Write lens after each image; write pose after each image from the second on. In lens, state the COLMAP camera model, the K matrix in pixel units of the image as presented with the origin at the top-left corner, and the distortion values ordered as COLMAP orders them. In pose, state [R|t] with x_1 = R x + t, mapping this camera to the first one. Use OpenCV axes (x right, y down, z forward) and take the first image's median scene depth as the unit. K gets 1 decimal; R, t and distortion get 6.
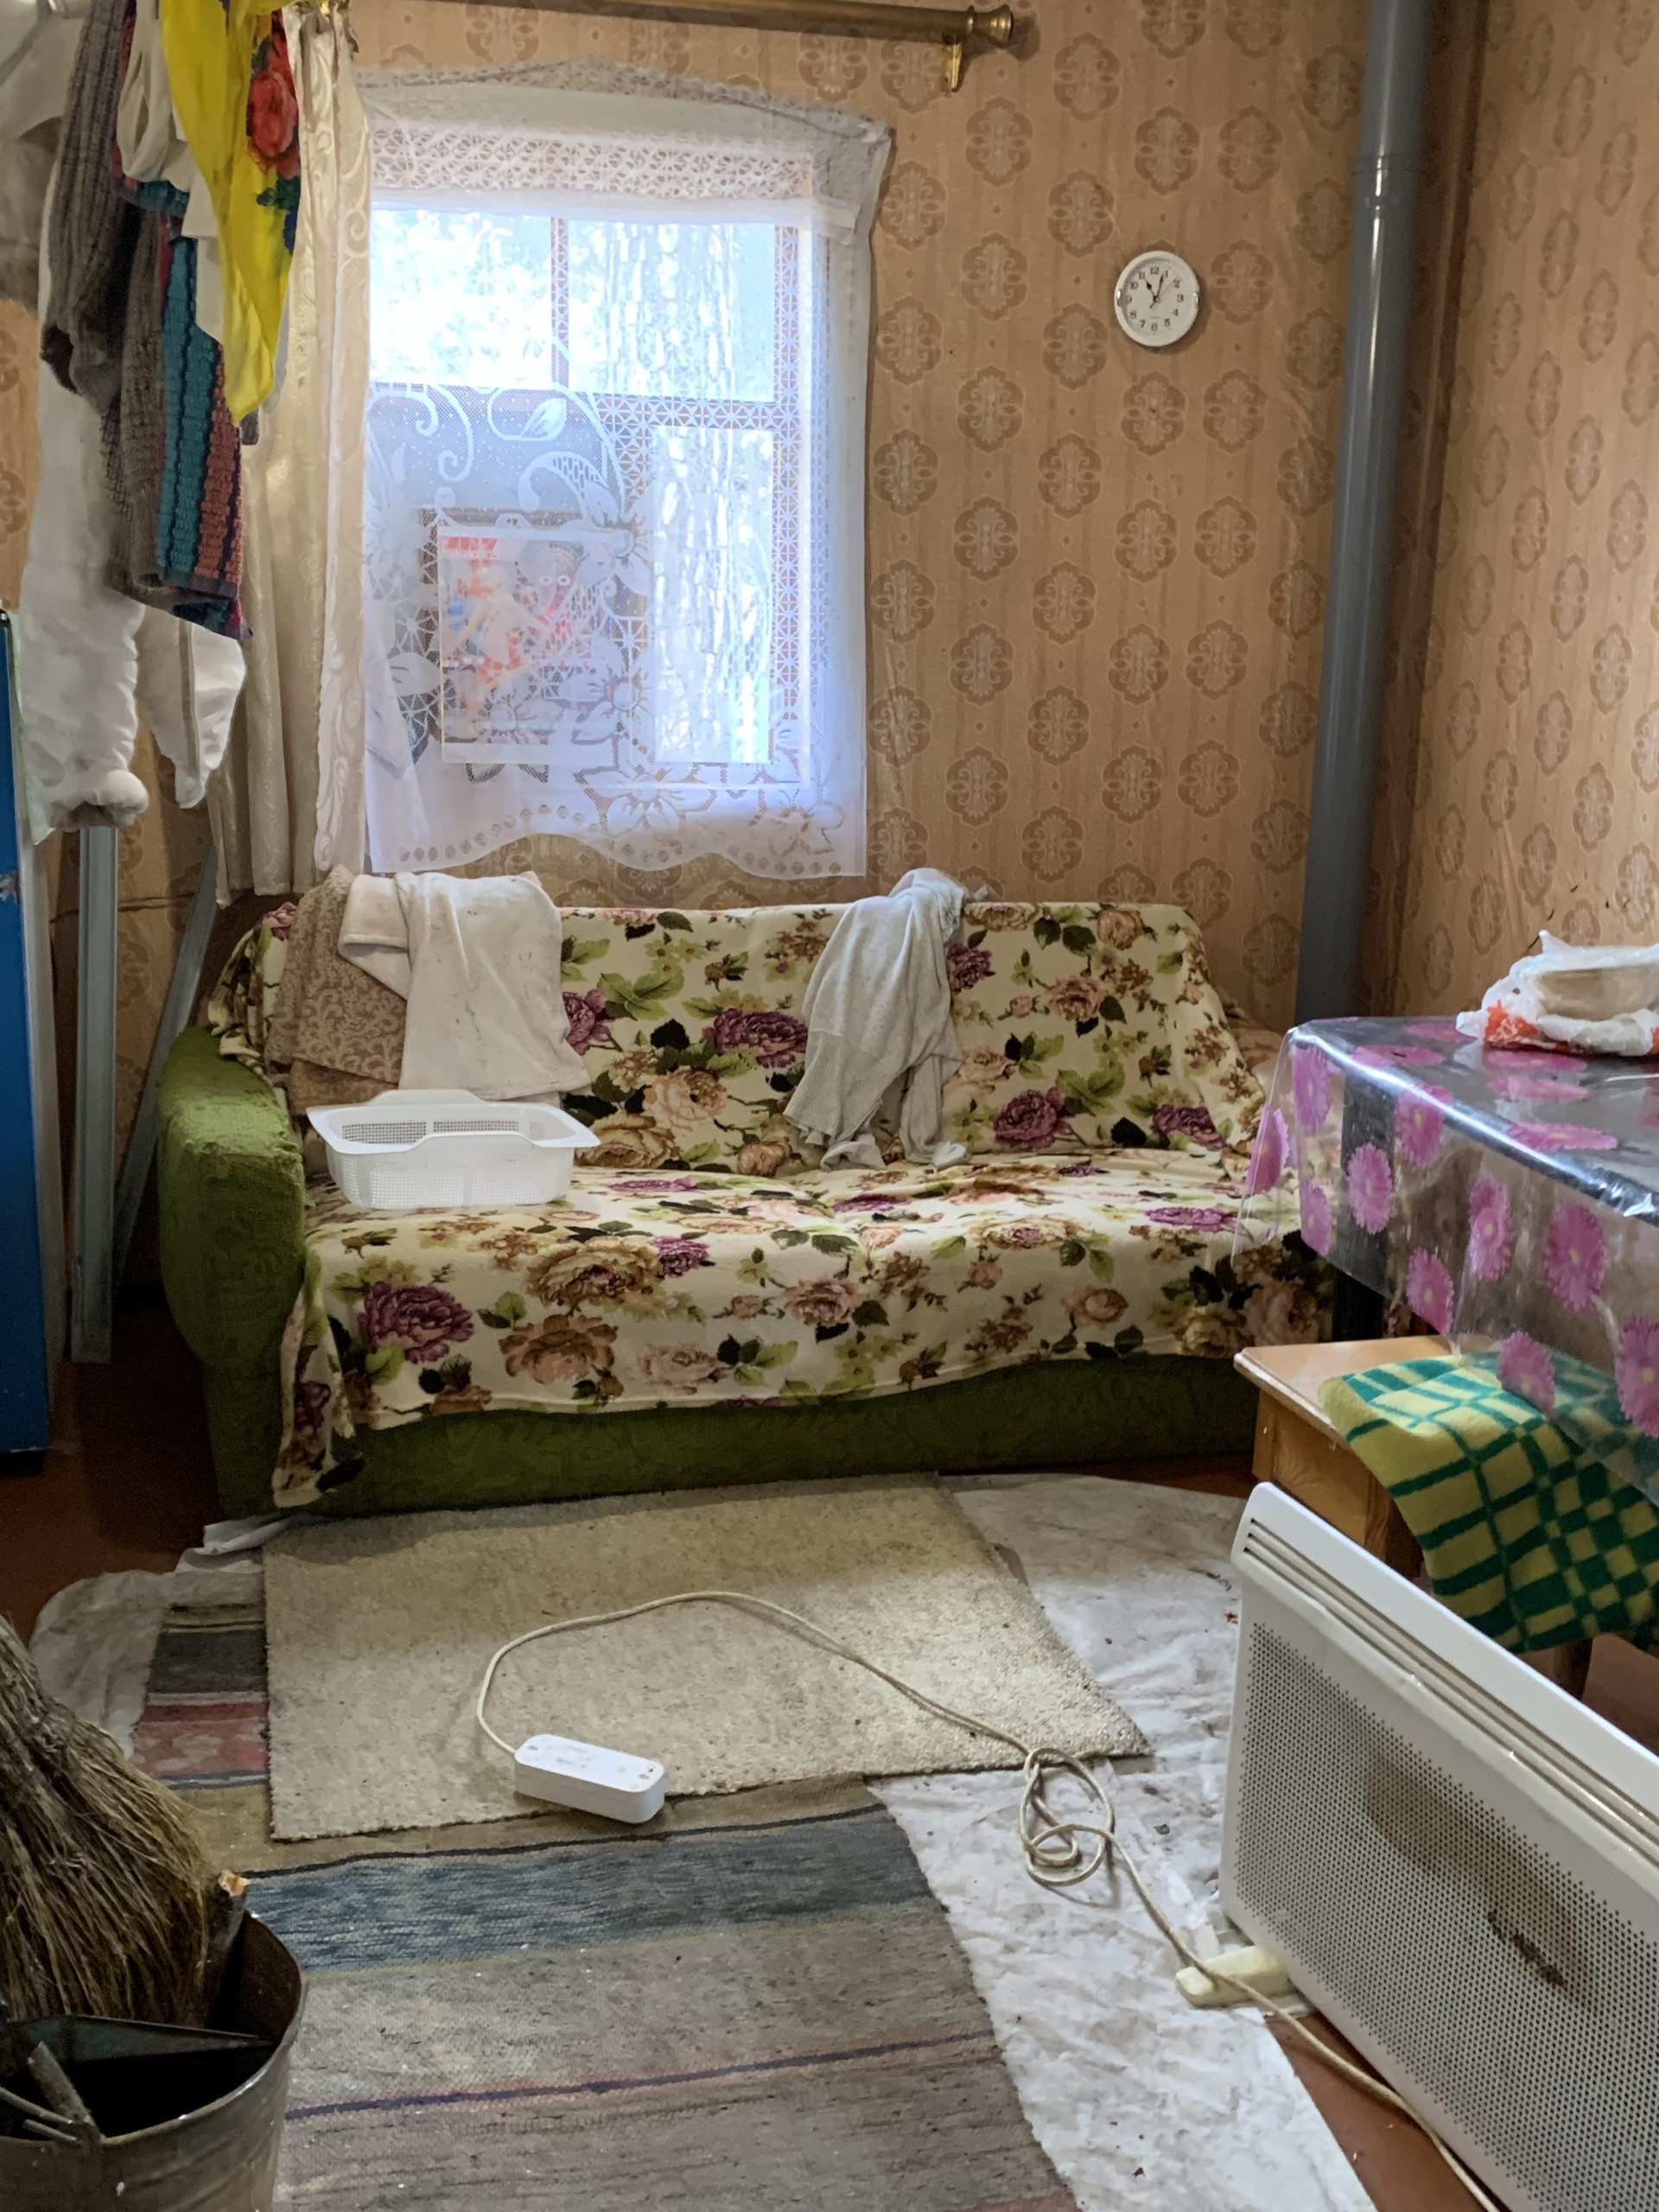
lens RADIAL K [[2211.4, 0, 828.7], [0, 2211.4, 1101.4], [0, 0, 1]] dist [0.009915, 0.000000]
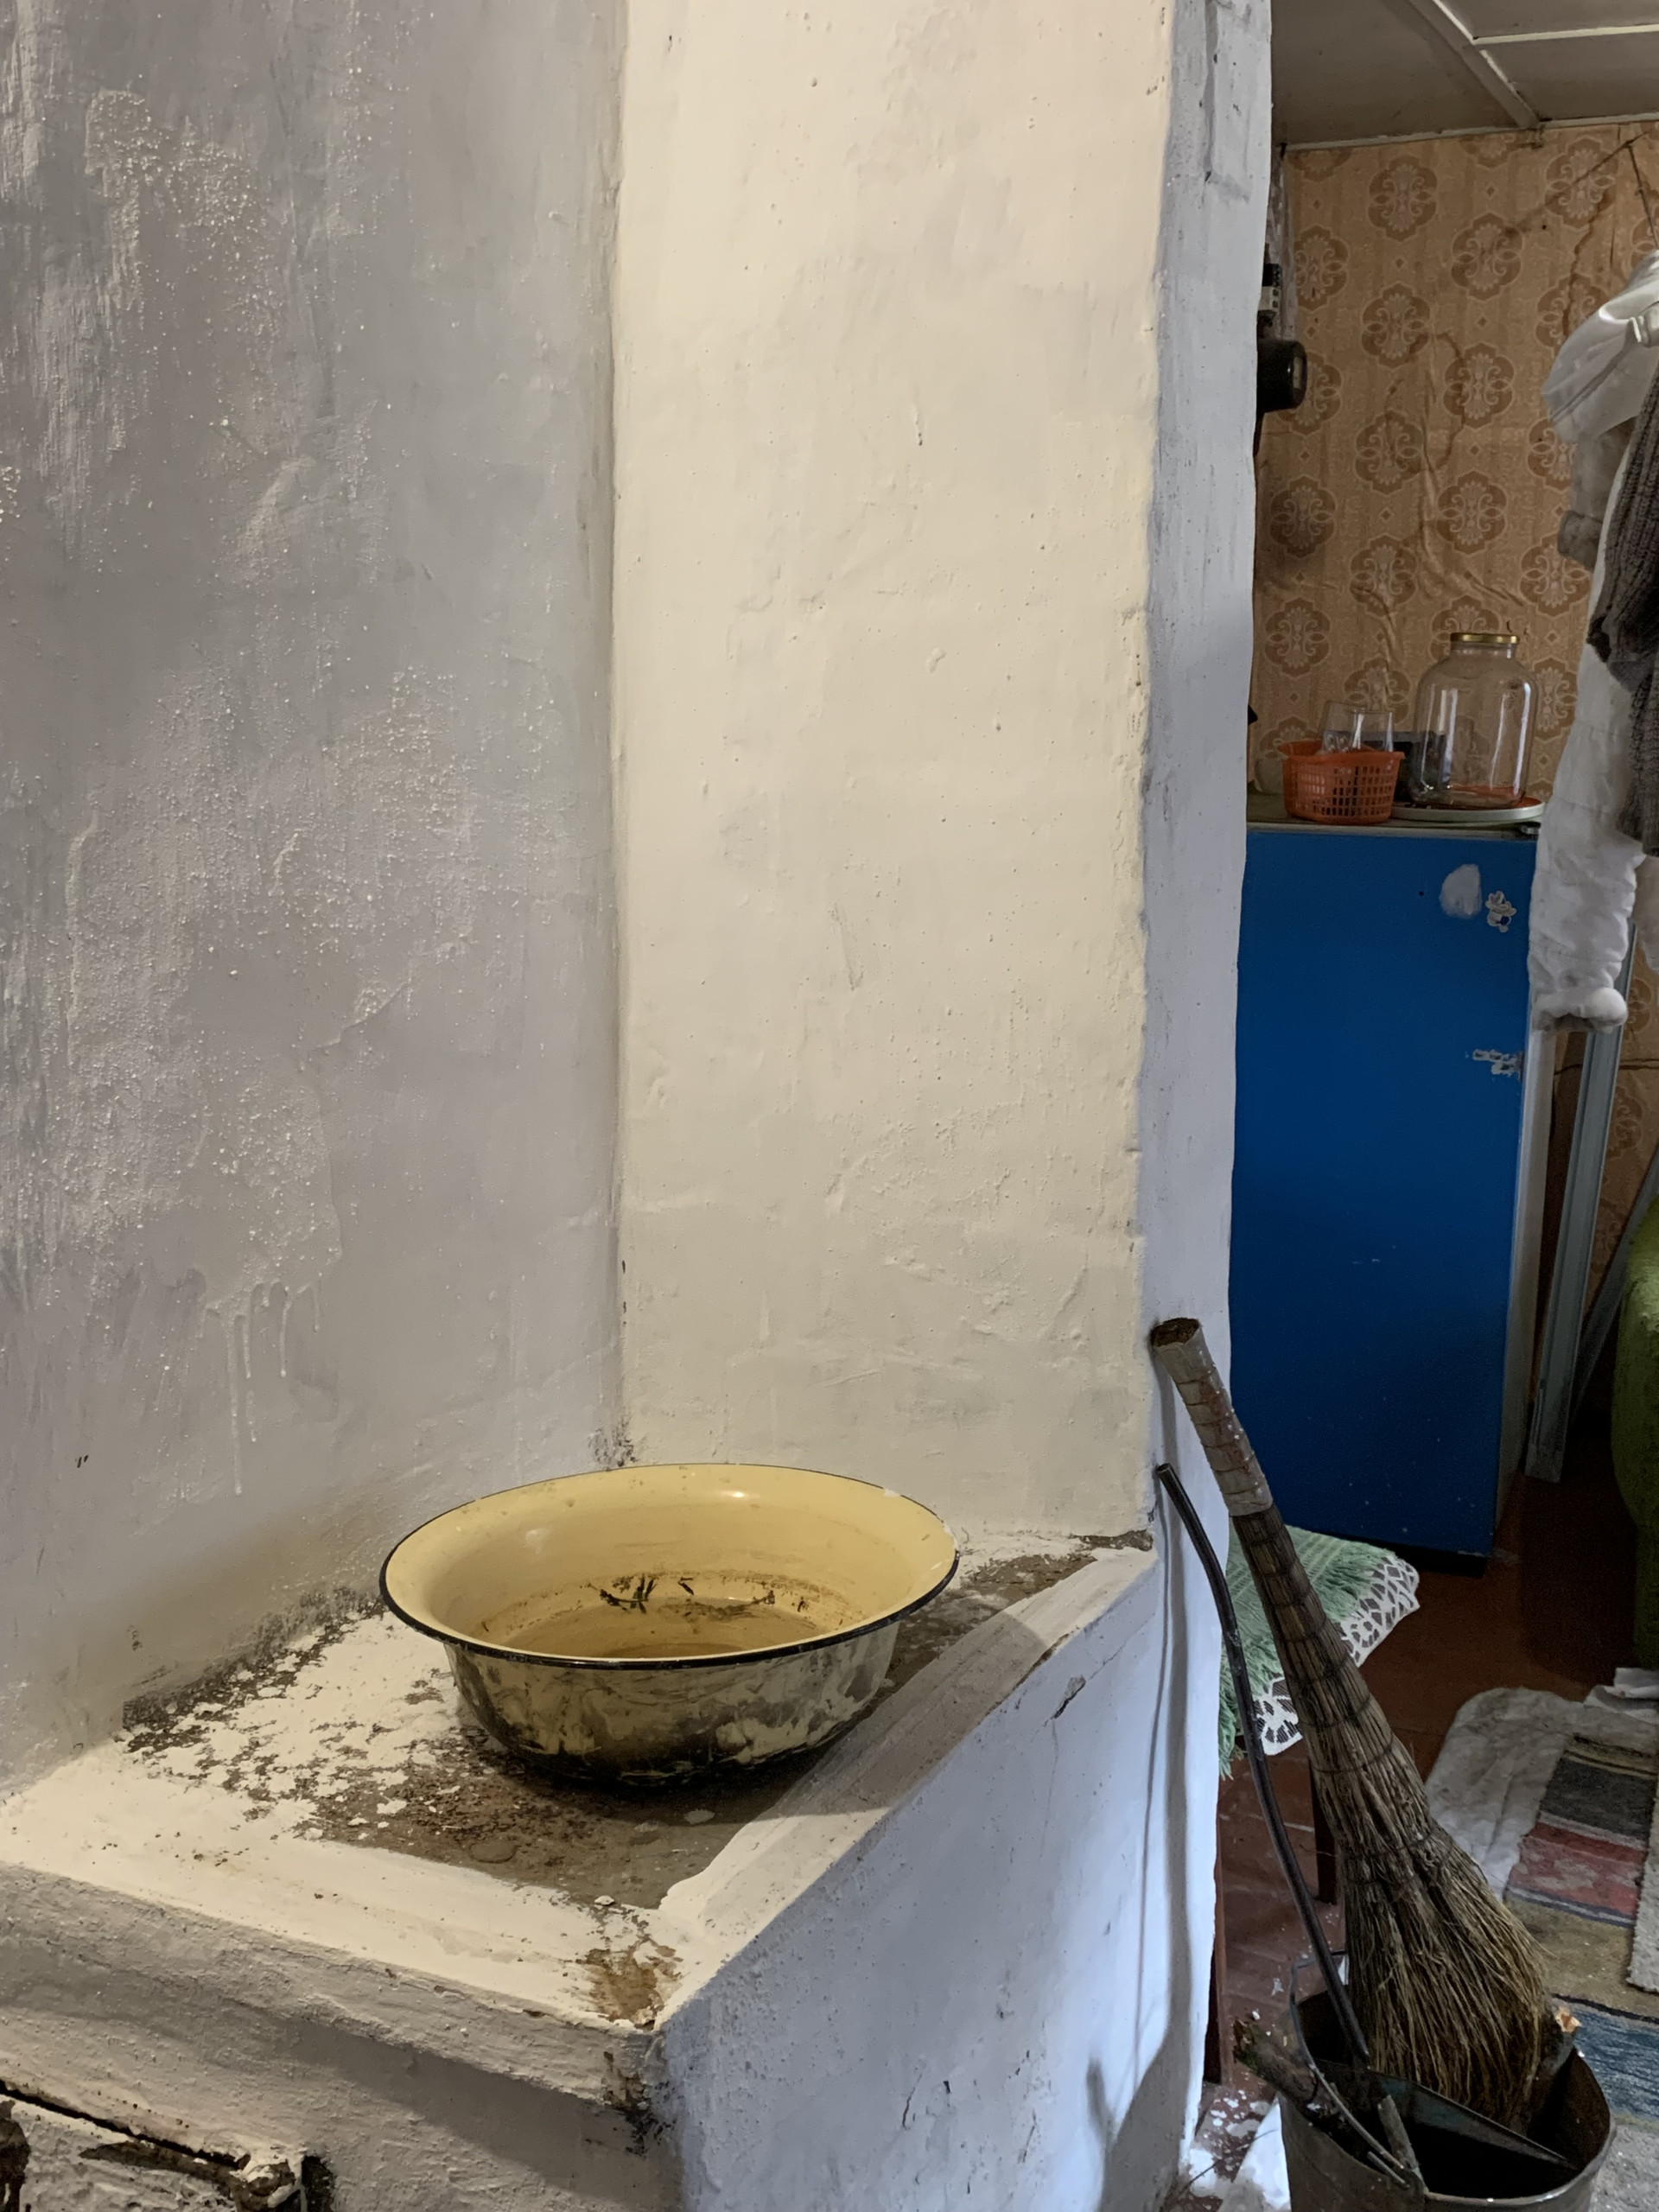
lens RADIAL K [[2211.4, 0, 824.0], [0, 2211.4, 1105.9], [0, 0, 1]] dist [0.009915, 0.000000]
pose [[0.780237, 0.105333, -0.616551, 0.076325], [-0.113755, 0.993176, 0.025722, -0.088989], [0.615053, 0.050066, 0.786895, -0.149863]]
